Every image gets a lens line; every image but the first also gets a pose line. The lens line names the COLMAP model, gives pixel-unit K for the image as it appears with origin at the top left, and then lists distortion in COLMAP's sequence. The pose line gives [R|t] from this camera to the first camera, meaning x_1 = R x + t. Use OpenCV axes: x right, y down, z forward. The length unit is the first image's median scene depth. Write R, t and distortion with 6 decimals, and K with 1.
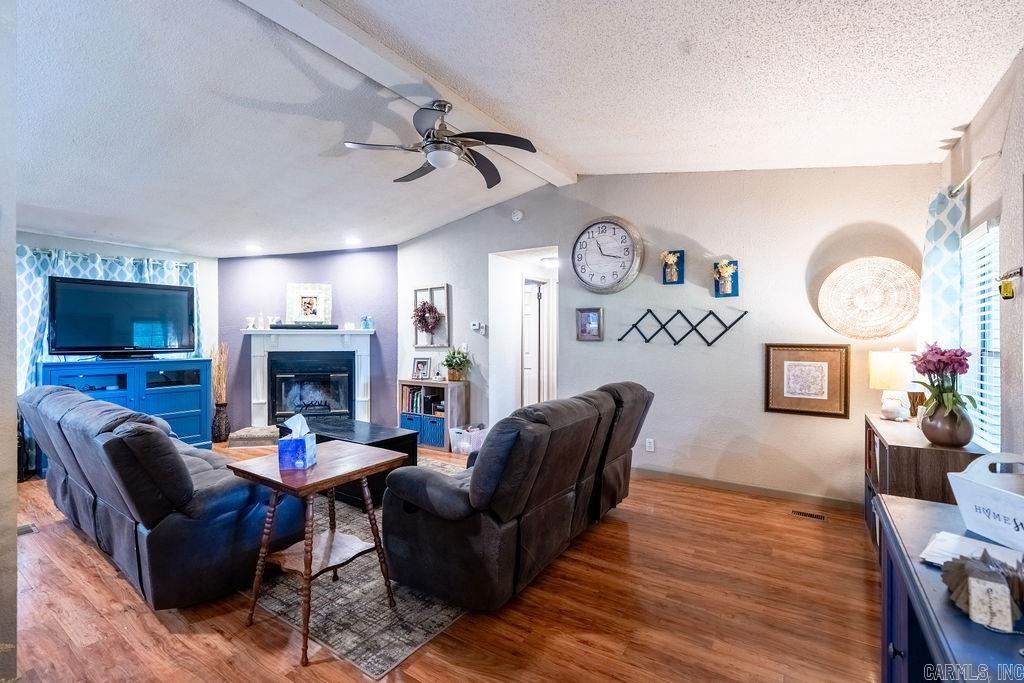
lens RADIAL K [[458.6, 0, 506.6], [0, 458.6, 338.9], [0, 0, 1]] dist [-0.011579, 0.003283]
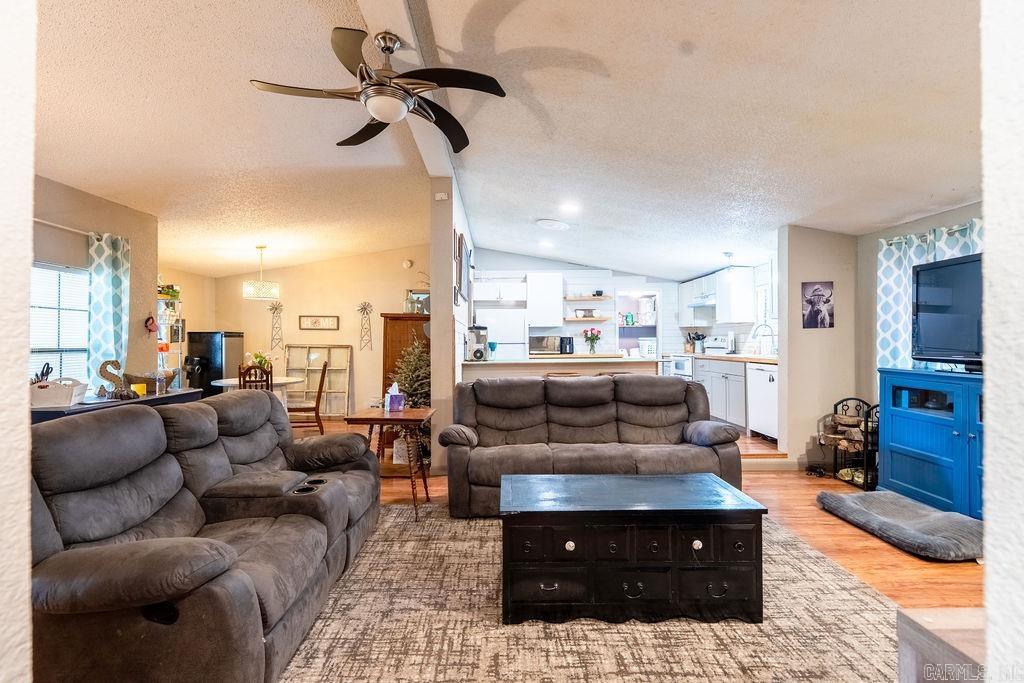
lens RADIAL K [[458.6, 0, 501.9], [0, 458.6, 336.2], [0, 0, 1]] dist [-0.011579, 0.003283]
pose [[-0.827824, -0.005896, -0.560956, 0.108936], [-0.000097, 0.999946, -0.010367, 0.001141], [0.560987, -0.008528, -0.827780, 1.415648]]
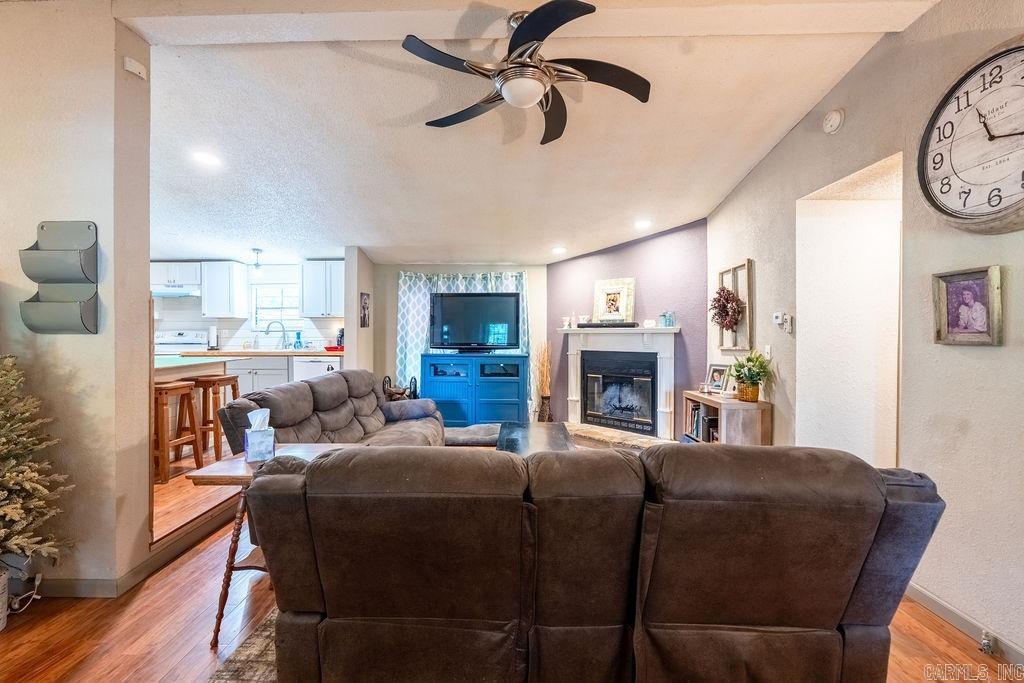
lens RADIAL K [[458.6, 0, 503.5], [0, 458.6, 341.1], [0, 0, 1]] dist [-0.011579, 0.003283]
pose [[0.536128, 0.009968, -0.844078, 0.372917], [-0.004931, 0.999950, 0.008677, -0.001164], [0.844122, -0.000490, 0.536151, 0.470587]]
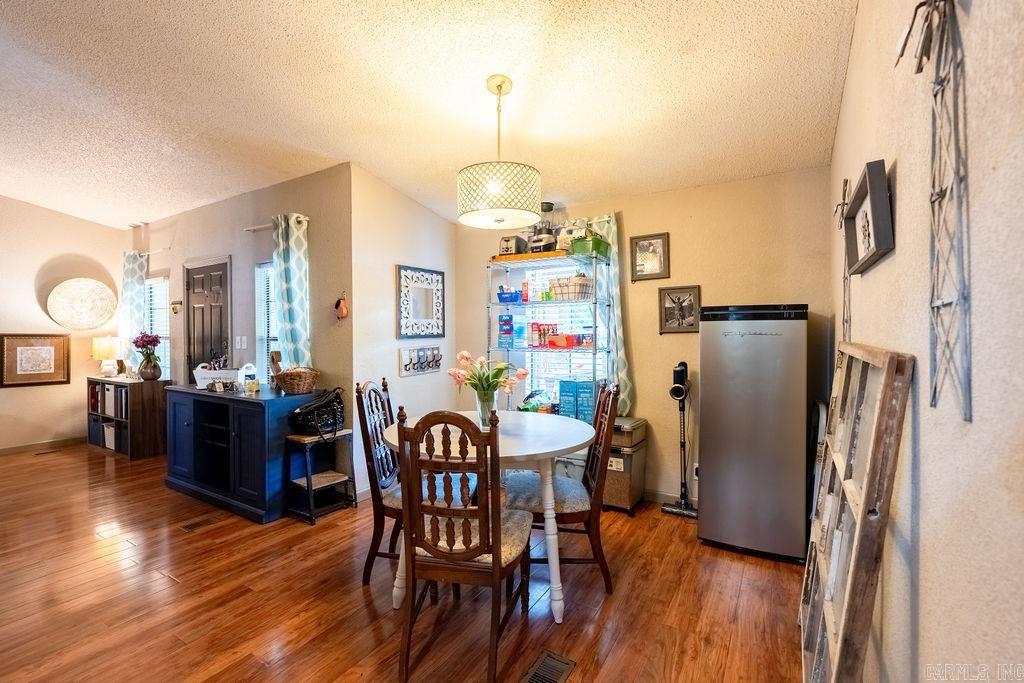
lens RADIAL K [[458.6, 0, 508.0], [0, 458.6, 339.0], [0, 0, 1]] dist [-0.011579, 0.003283]
pose [[-0.024466, -0.015168, 0.999586, -0.695900], [-0.000533, 0.999885, 0.015159, 0.004381], [-0.999701, -0.000162, -0.024472, -0.359982]]
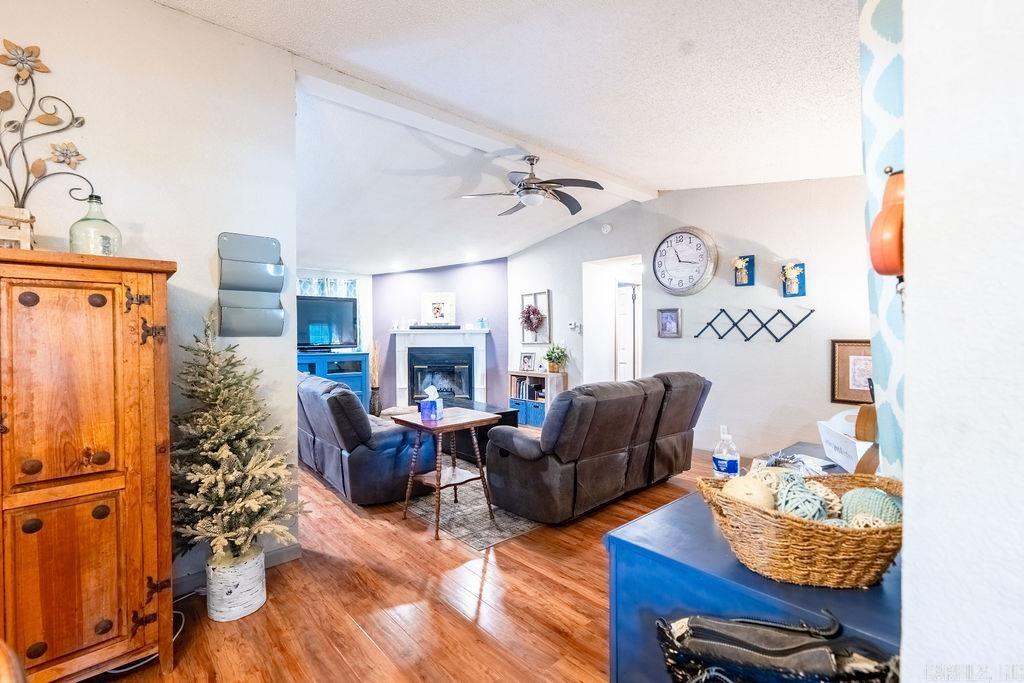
lens RADIAL K [[458.6, 0, 505.8], [0, 458.6, 339.7], [0, 0, 1]] dist [-0.011579, 0.003283]
pose [[0.966115, -0.003355, -0.258089, 0.099467], [0.005316, 0.999962, 0.006898, -0.000869], [0.258056, -0.008037, 0.966097, -0.231604]]
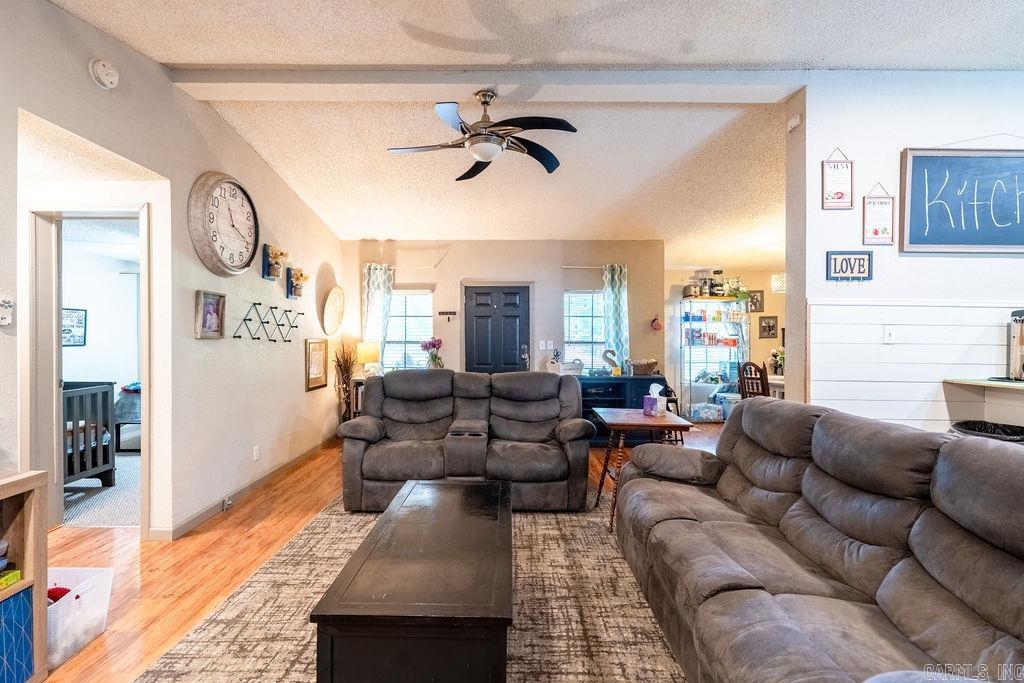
lens RADIAL K [[458.6, 0, 502.1], [0, 458.6, 337.1], [0, 0, 1]] dist [-0.011579, 0.003283]
pose [[-0.553290, -0.004976, 0.832974, -0.782502], [-0.002140, 0.999987, 0.004552, -0.002936], [-0.832986, 0.000736, -0.553294, 1.216010]]
